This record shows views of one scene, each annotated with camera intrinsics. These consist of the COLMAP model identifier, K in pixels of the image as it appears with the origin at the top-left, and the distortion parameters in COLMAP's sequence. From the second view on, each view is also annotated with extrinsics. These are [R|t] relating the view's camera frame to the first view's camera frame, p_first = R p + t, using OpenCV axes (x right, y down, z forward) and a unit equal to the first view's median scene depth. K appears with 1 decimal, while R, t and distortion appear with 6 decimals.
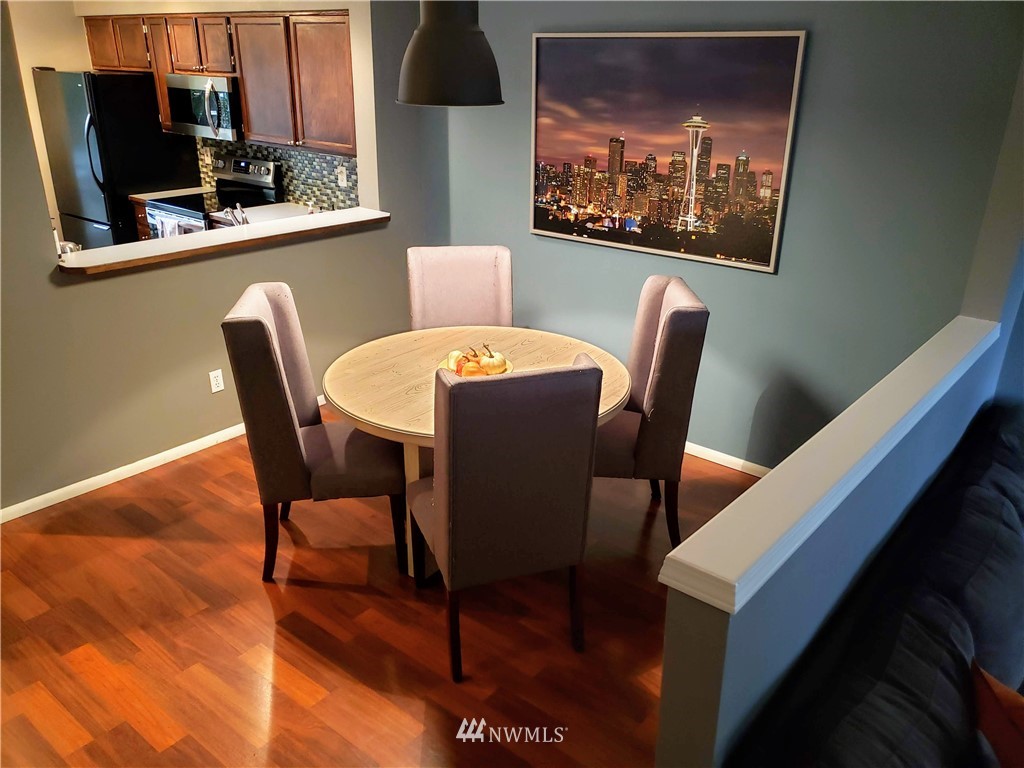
lens RADIAL K [[816.1, 0, 512.0], [0, 816.1, 384.0], [0, 0, 1]] dist [0.049473, -0.008722]
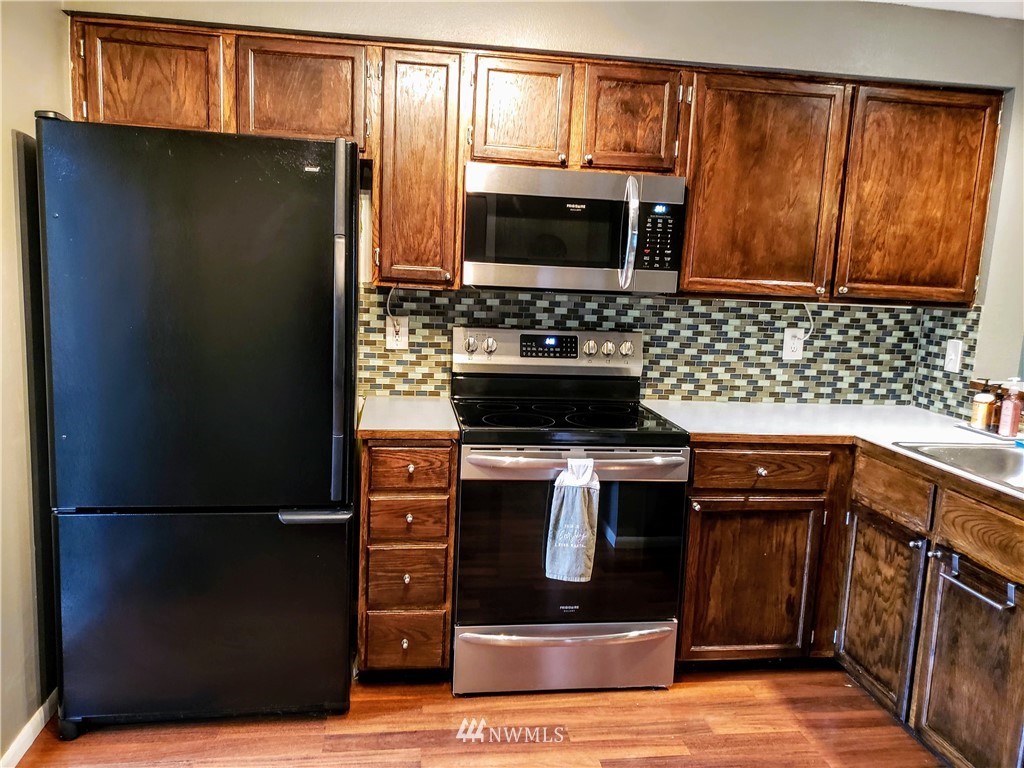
lens RADIAL K [[816.1, 0, 512.0], [0, 816.1, 384.0], [0, 0, 1]] dist [0.049473, -0.008722]
pose [[0.666913, -0.095793, 0.738953, -0.781304], [0.244667, 0.964869, -0.095735, -0.208798], [-0.703822, 0.244645, 0.666921, 0.717178]]
